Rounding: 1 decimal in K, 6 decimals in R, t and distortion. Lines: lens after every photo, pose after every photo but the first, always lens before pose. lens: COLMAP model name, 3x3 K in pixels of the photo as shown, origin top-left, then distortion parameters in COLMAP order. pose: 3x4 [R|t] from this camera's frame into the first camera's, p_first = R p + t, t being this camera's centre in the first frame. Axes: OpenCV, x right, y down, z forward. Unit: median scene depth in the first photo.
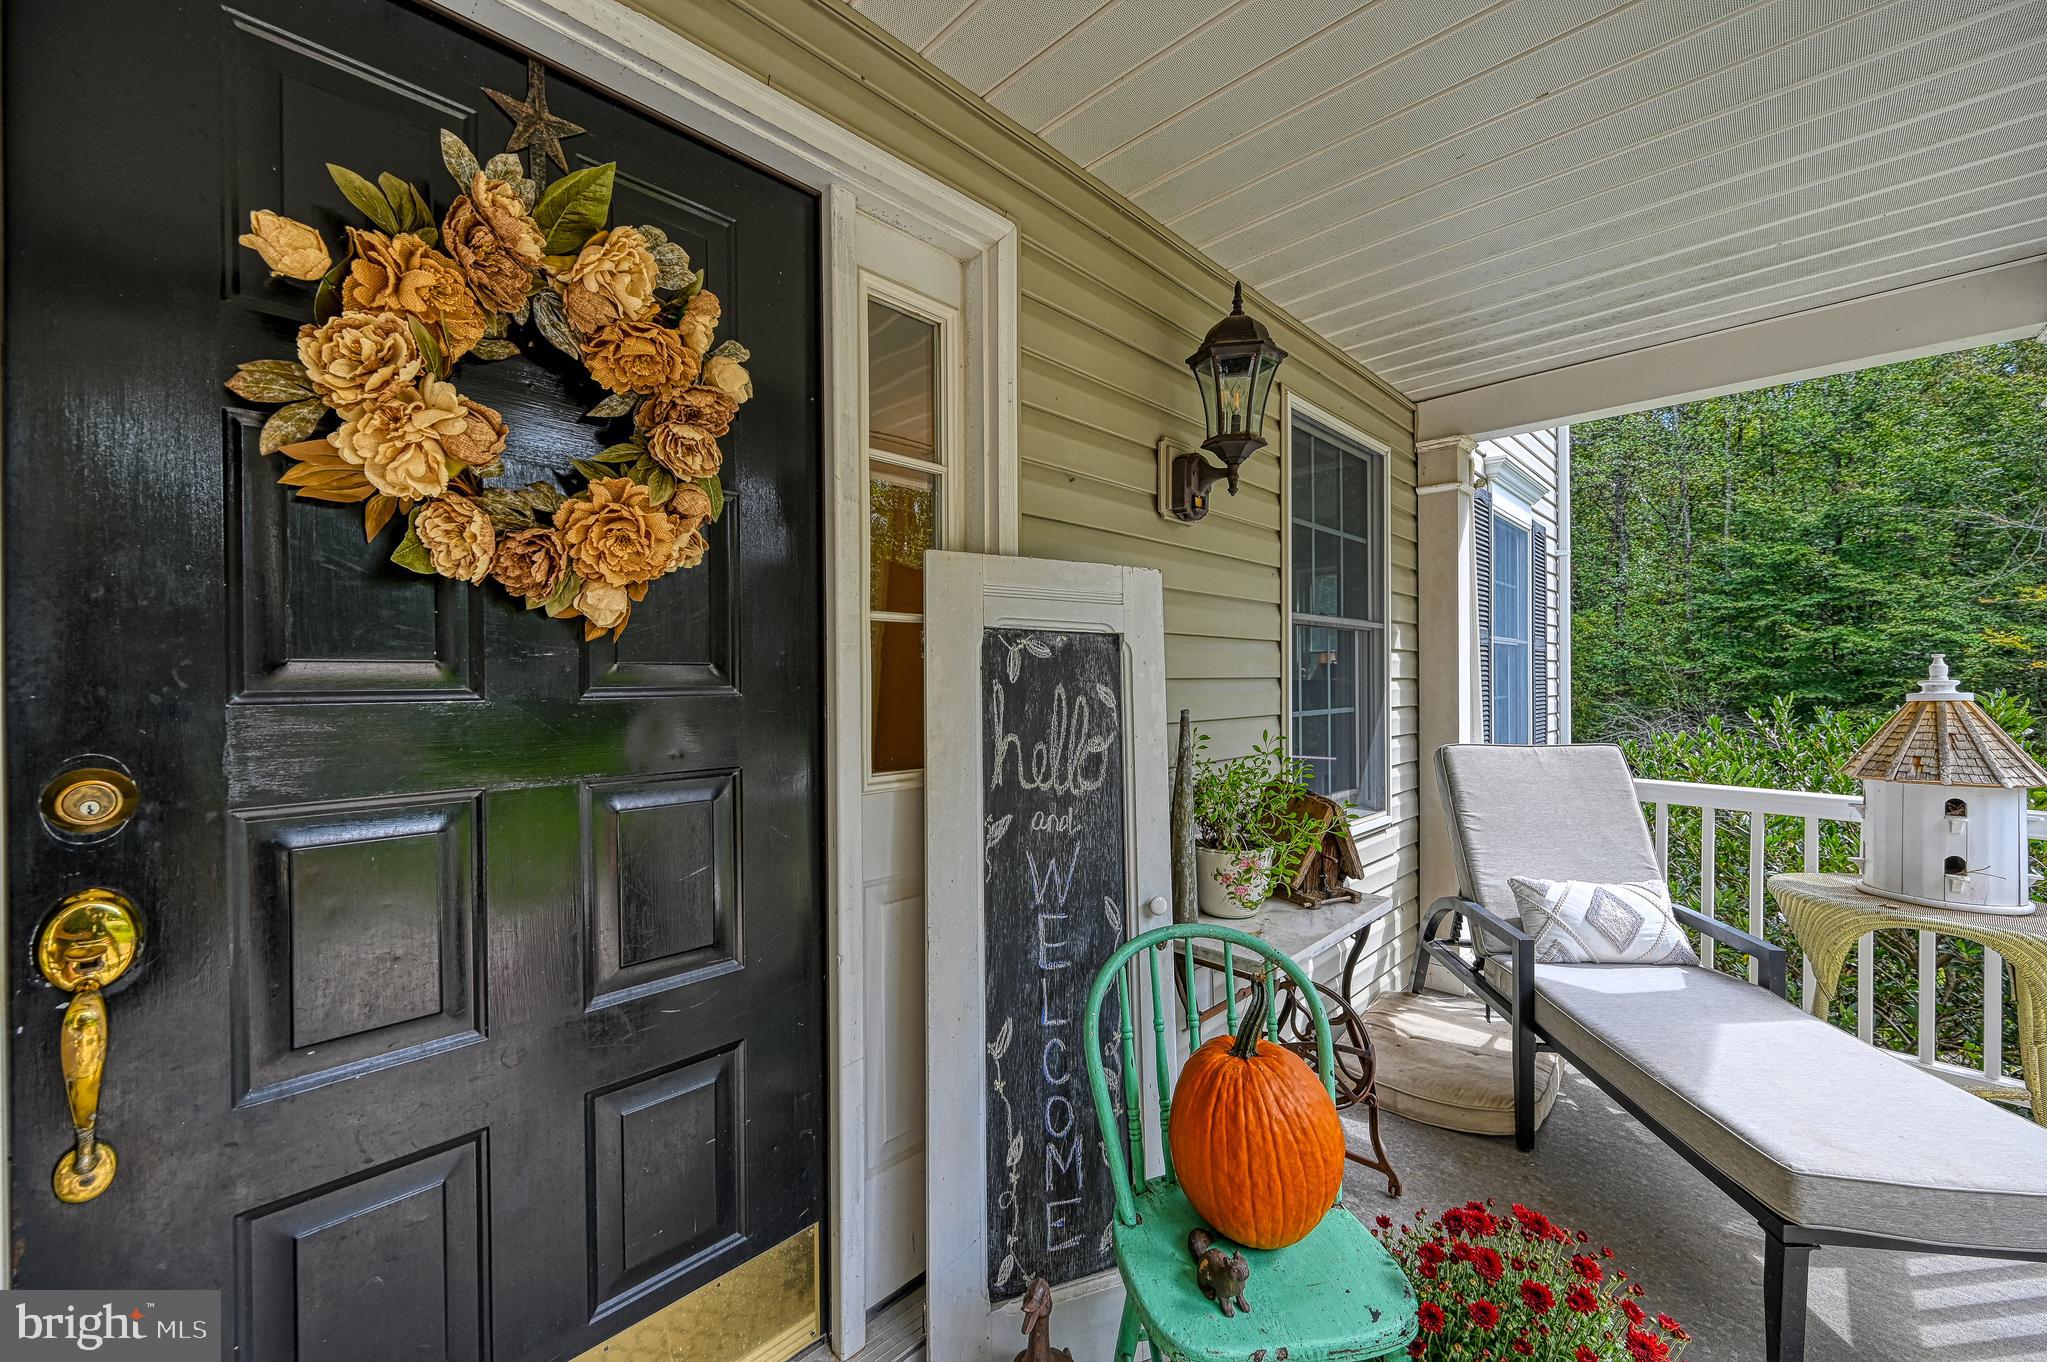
lens RADIAL K [[799.1, 0, 1020.8], [0, 799.1, 683.2], [0, 0, 1]] dist [-0.001790, 0.000687]
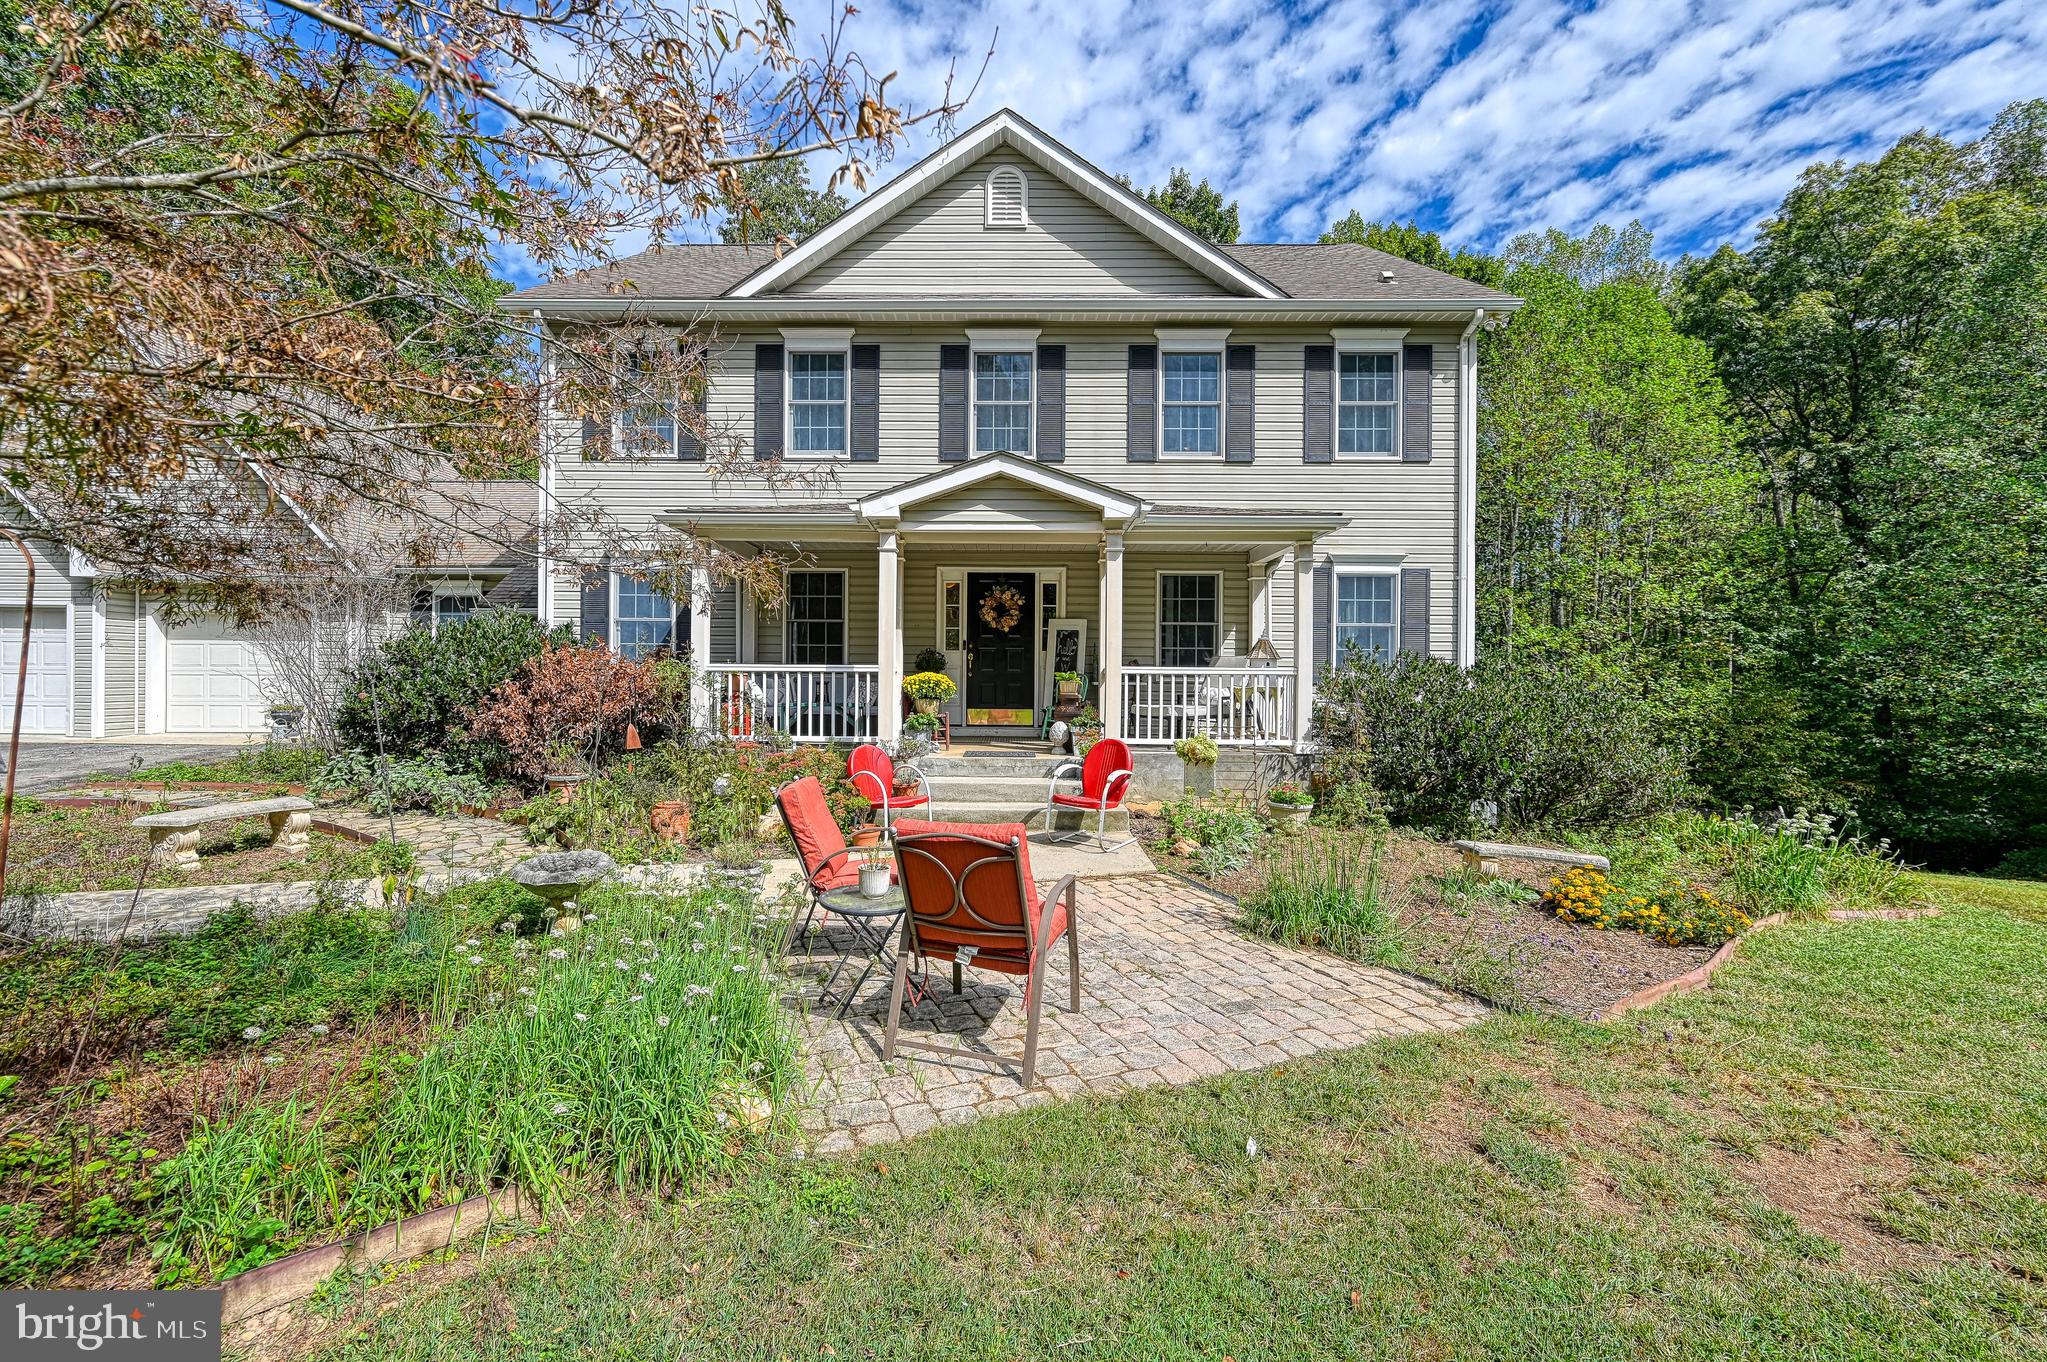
lens RADIAL K [[799.1, 0, 992.7], [0, 799.1, 679.1], [0, 0, 1]] dist [-0.001790, 0.000687]
pose [[0.692766, 0.015771, -0.720990, 4.614809], [-0.012877, 0.999872, 0.009498, 0.301645], [0.721048, 0.002705, 0.692880, -4.227002]]
